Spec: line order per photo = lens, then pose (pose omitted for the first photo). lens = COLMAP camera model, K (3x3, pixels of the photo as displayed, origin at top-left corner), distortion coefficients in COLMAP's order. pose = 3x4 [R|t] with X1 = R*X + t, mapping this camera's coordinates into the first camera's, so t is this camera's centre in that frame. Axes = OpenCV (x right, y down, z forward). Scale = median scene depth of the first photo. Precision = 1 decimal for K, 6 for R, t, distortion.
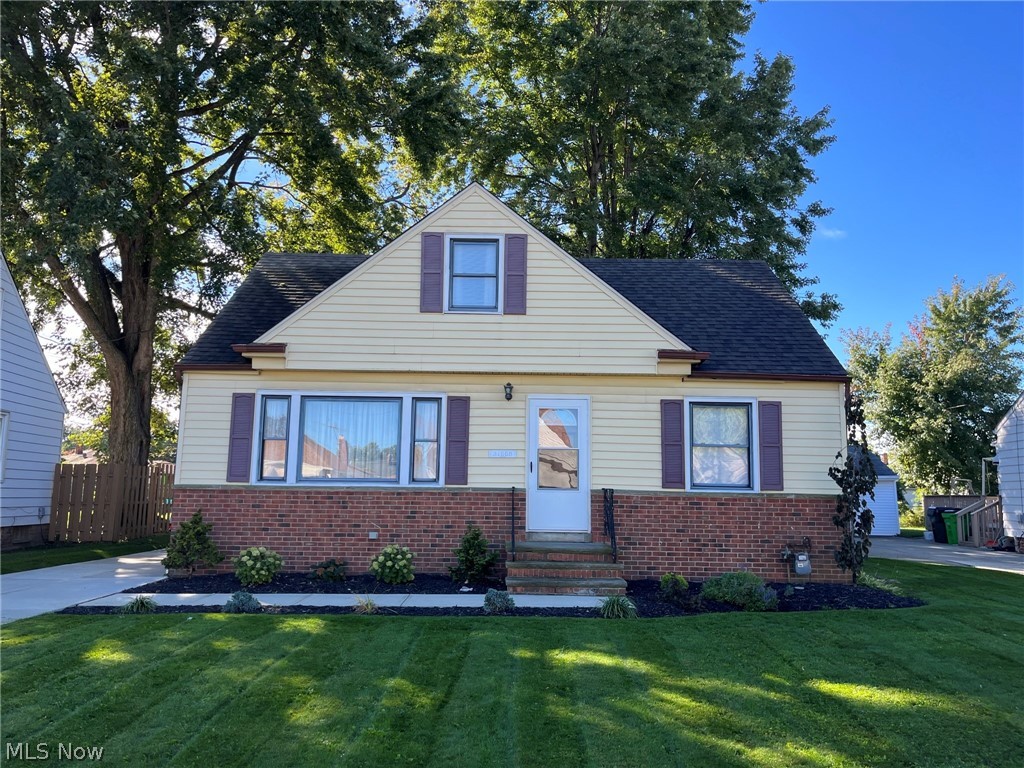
lens RADIAL K [[772.8, 0, 513.9], [0, 772.8, 383.5], [0, 0, 1]] dist [0.058436, -0.014054]
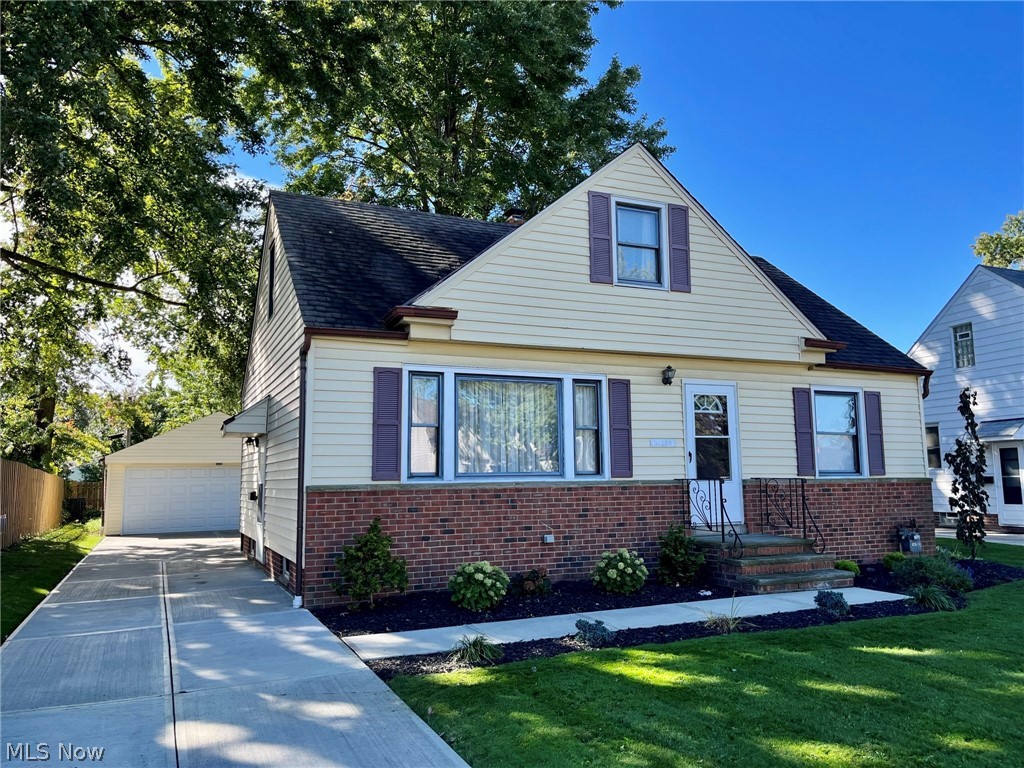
lens RADIAL K [[772.8, 0, 510.9], [0, 772.8, 383.6], [0, 0, 1]] dist [0.058436, -0.014054]
pose [[0.910726, 0.023765, 0.412327, -0.567834], [-0.032135, 0.999394, 0.013376, 0.014096], [-0.411760, -0.025432, 0.910938, 0.237836]]
